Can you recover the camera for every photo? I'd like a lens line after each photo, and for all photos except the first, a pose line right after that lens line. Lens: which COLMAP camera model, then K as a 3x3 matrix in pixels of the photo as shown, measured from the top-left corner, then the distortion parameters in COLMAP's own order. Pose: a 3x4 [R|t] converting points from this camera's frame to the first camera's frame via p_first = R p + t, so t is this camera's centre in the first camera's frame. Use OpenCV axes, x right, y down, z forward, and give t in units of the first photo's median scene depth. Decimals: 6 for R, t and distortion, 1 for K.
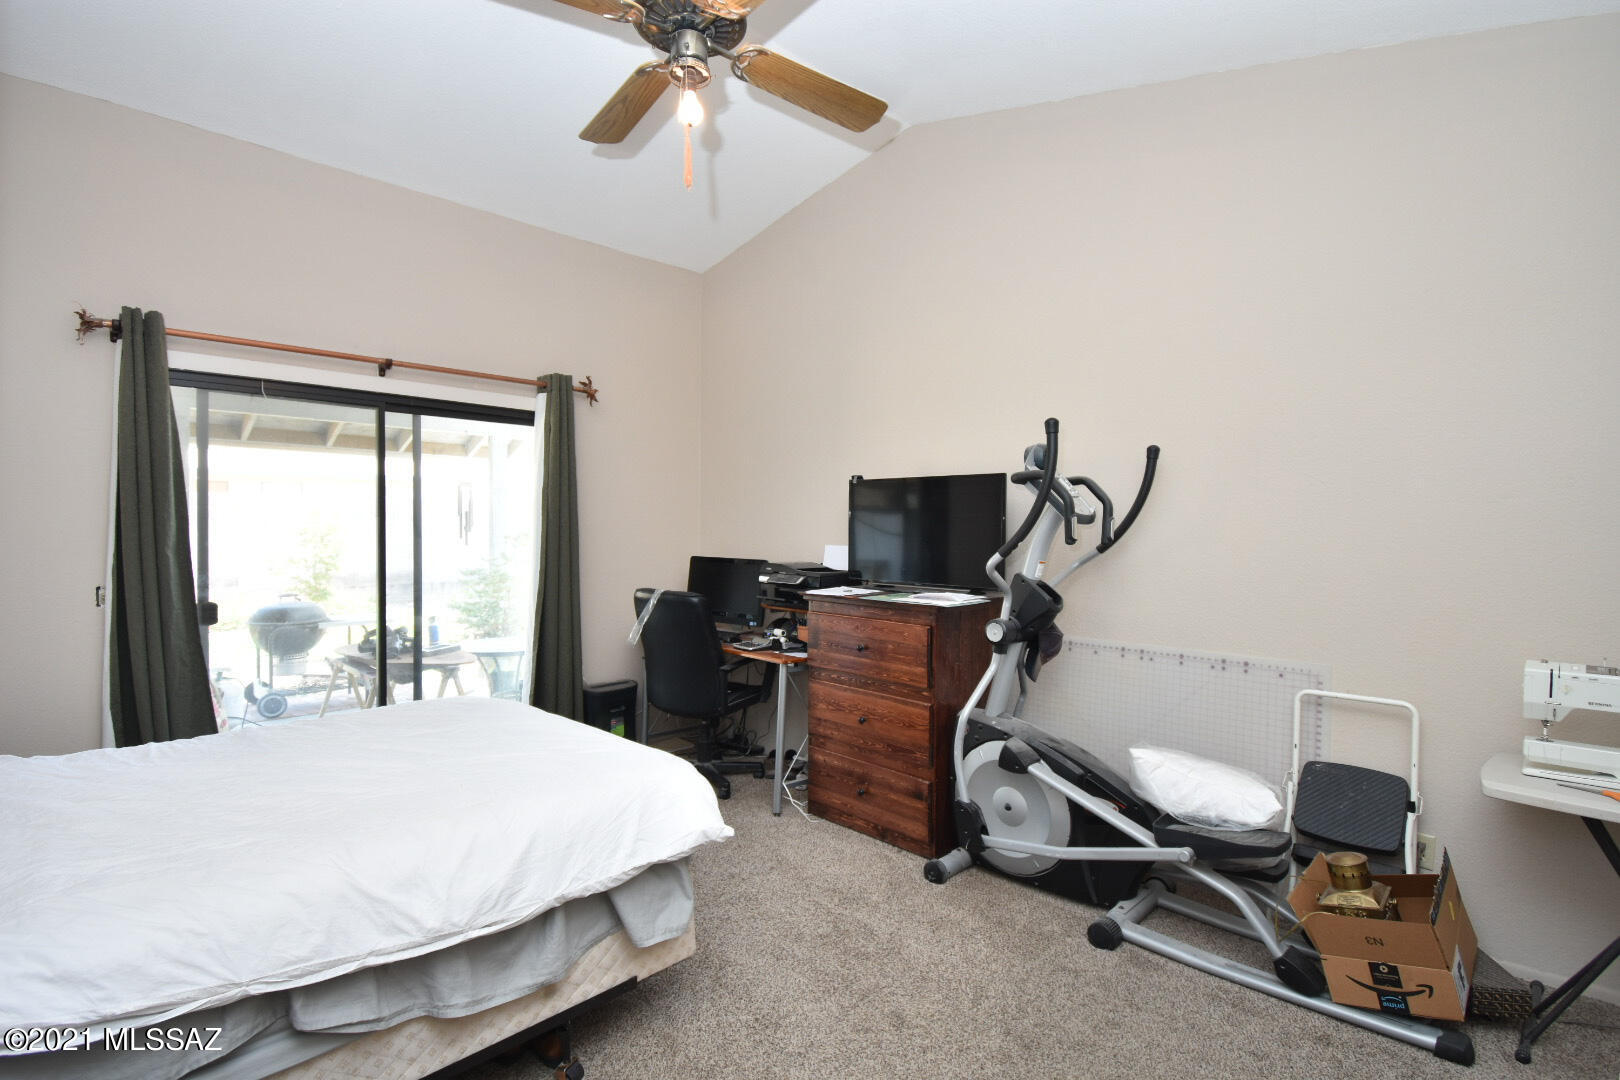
lens RADIAL K [[773.3, 0, 816.2], [0, 773.3, 542.5], [0, 0, 1]] dist [0.020367, -0.028113]
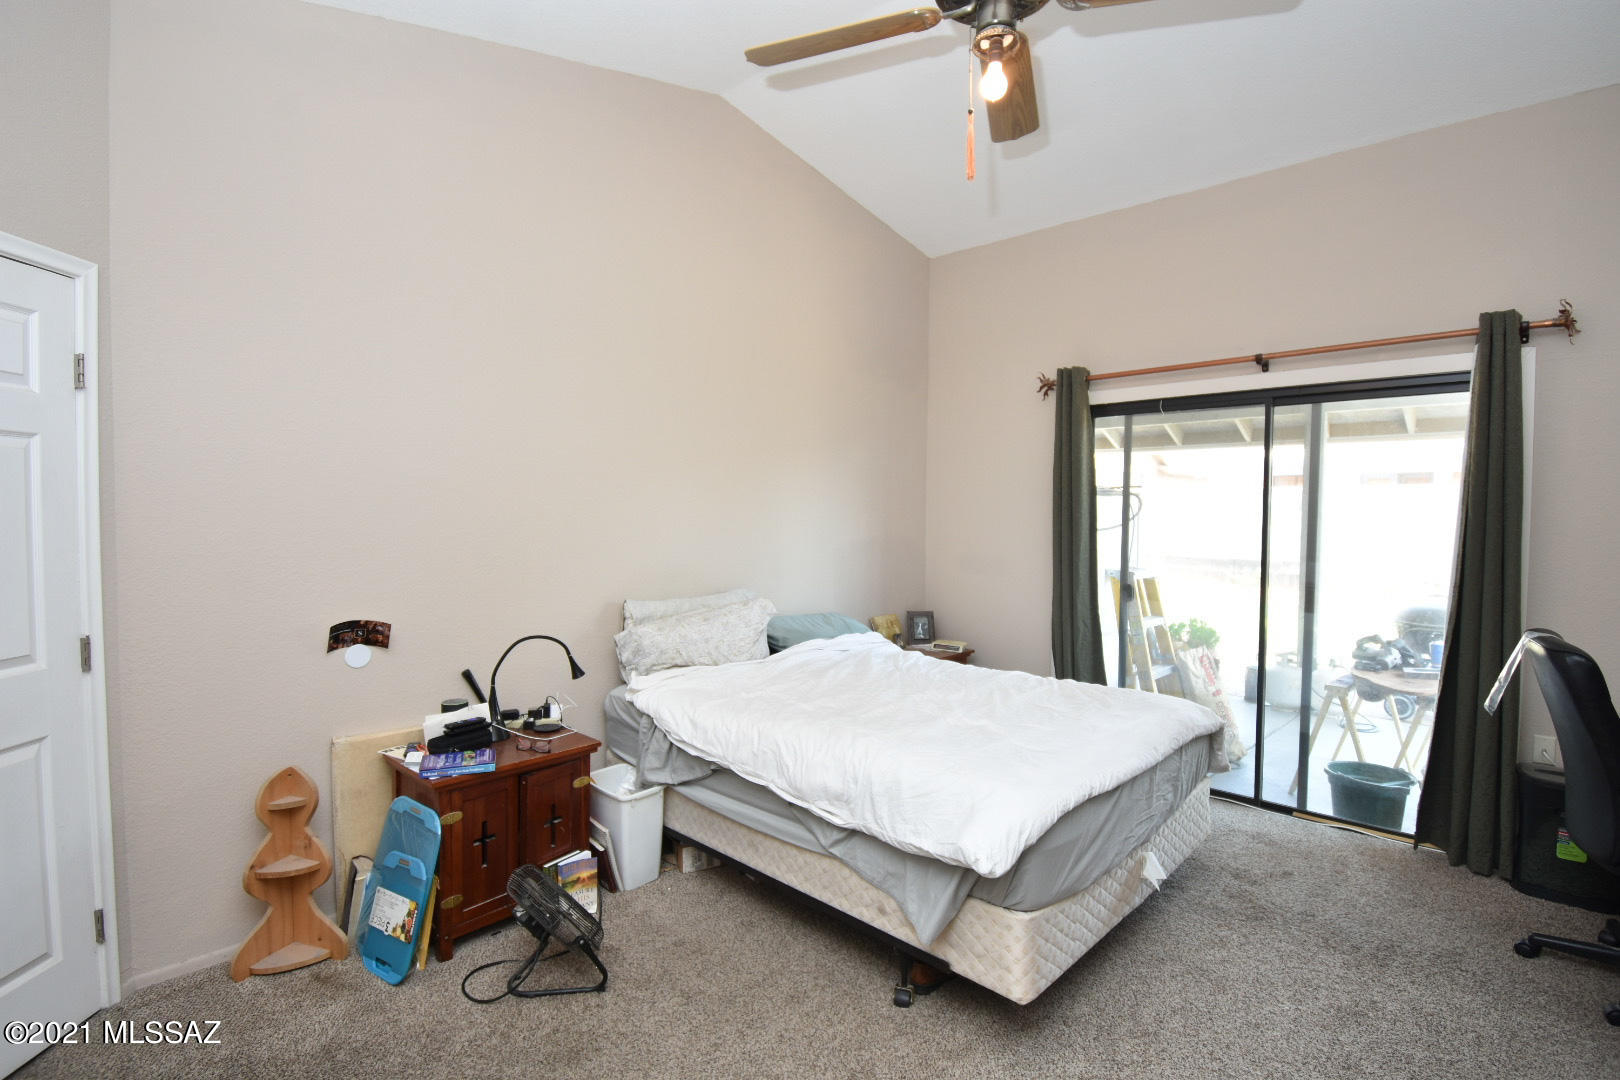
lens RADIAL K [[773.3, 0, 816.2], [0, 773.3, 542.5], [0, 0, 1]] dist [0.020367, -0.028113]
pose [[0.037453, 0.032453, -0.998771, 0.414050], [-0.018964, 0.999316, 0.031760, -0.018833], [0.999118, 0.017751, 0.038043, 0.404404]]
